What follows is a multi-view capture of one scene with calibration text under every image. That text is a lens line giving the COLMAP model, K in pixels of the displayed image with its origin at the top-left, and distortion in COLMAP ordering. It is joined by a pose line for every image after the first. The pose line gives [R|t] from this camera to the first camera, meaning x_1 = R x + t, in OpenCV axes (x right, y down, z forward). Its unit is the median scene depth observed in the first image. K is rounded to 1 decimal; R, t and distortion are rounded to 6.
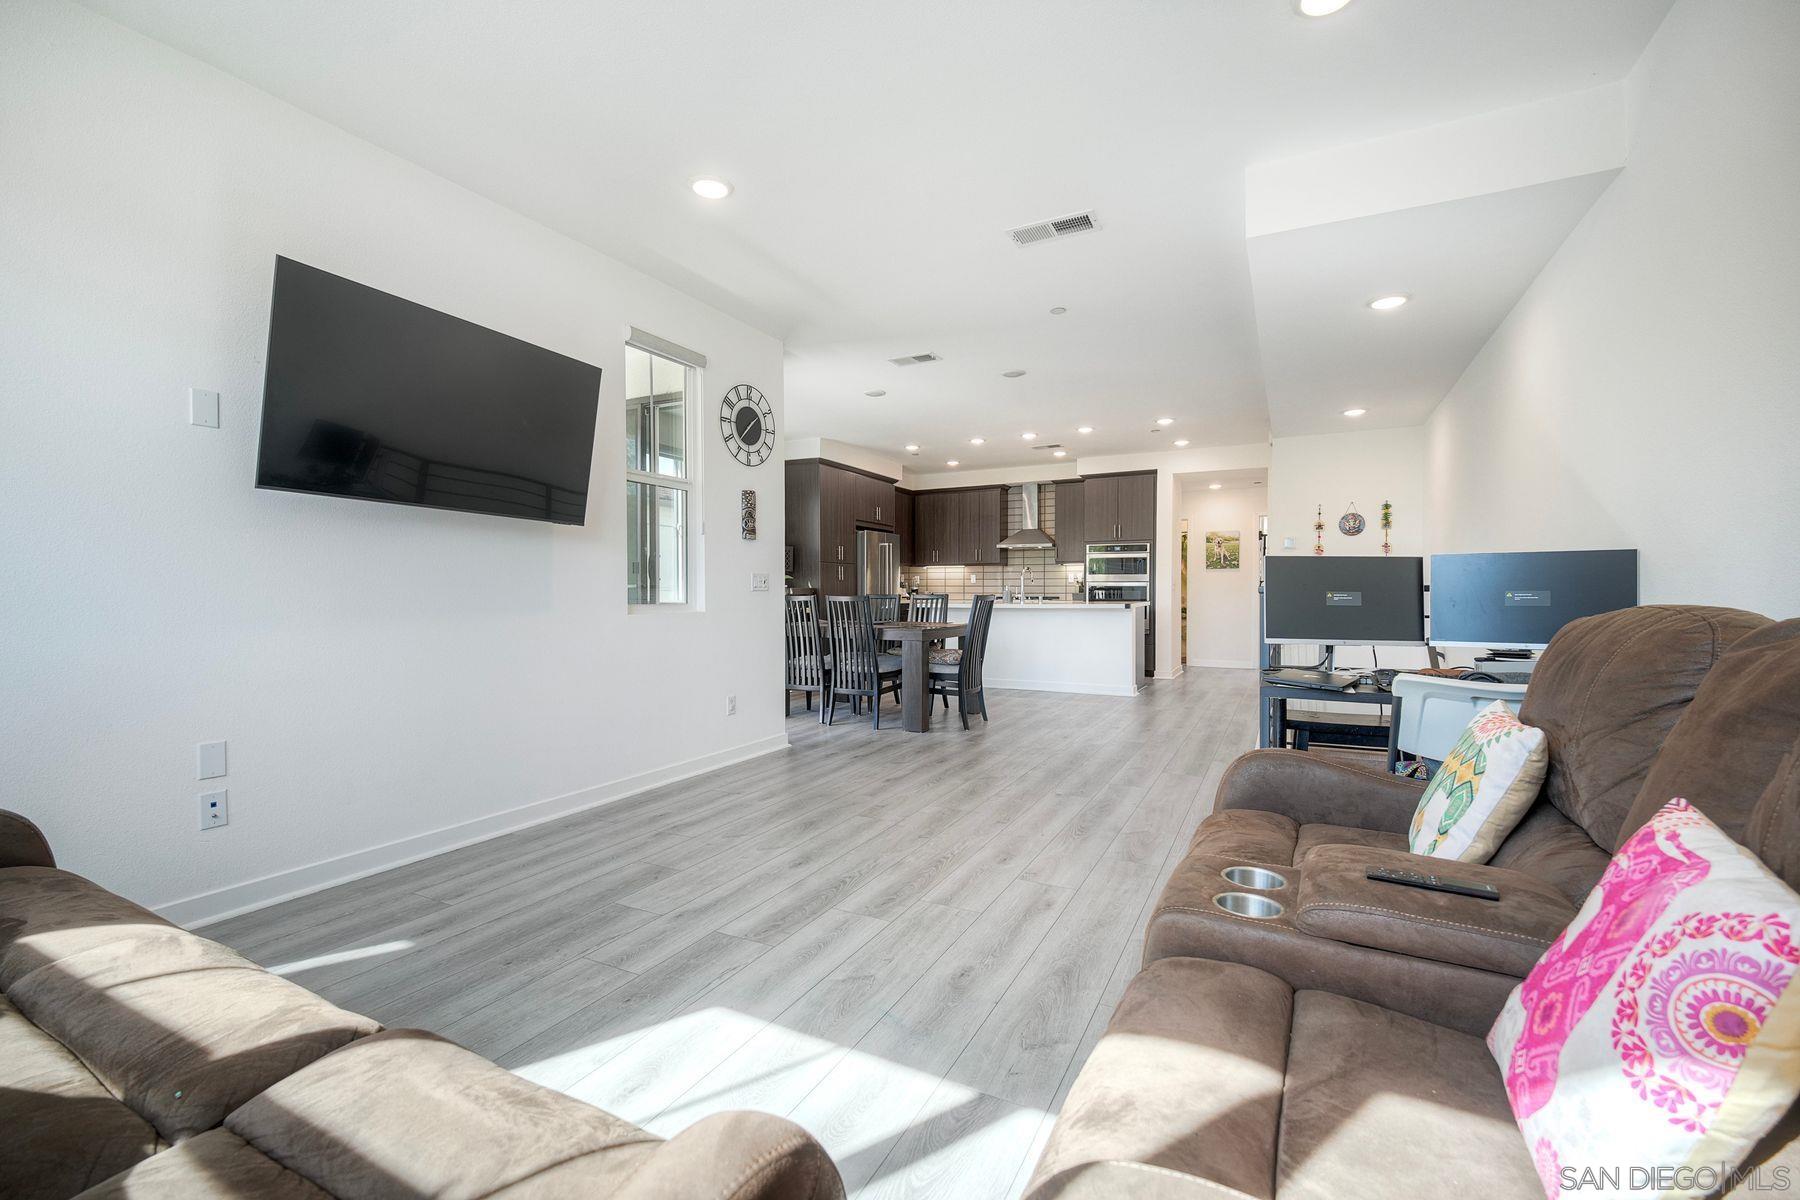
lens RADIAL K [[731.8, 0, 900.0], [0, 731.8, 600.0], [0, 0, 1]] dist [-0.000717, -0.000206]
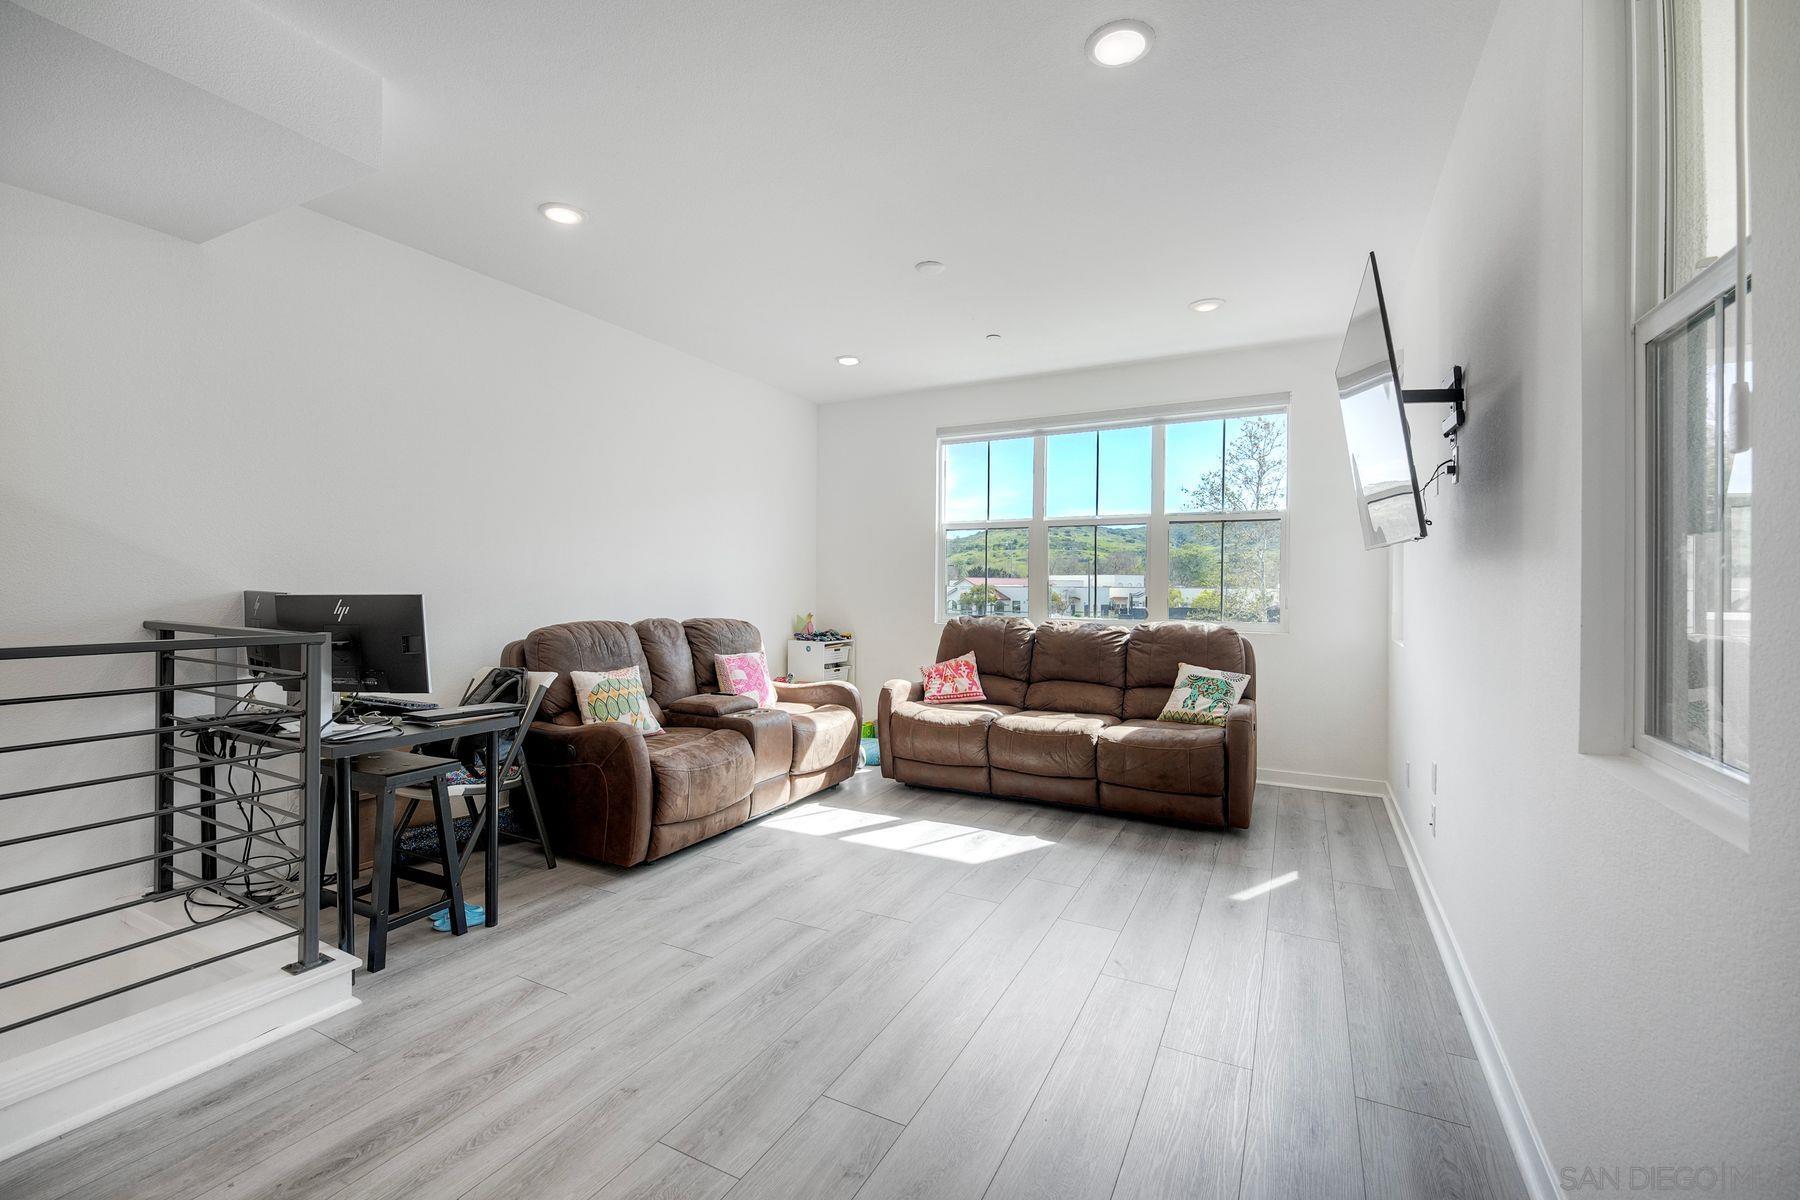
lens RADIAL K [[745.2, 0, 928.9], [0, 745.2, 586.9], [0, 0, 1]] dist [0.001342, 0.000000]
pose [[-0.999797, -0.006898, -0.018929, -0.049684], [-0.007244, 0.999807, 0.018283, -0.052893], [0.018799, 0.018417, -0.999654, 1.123690]]
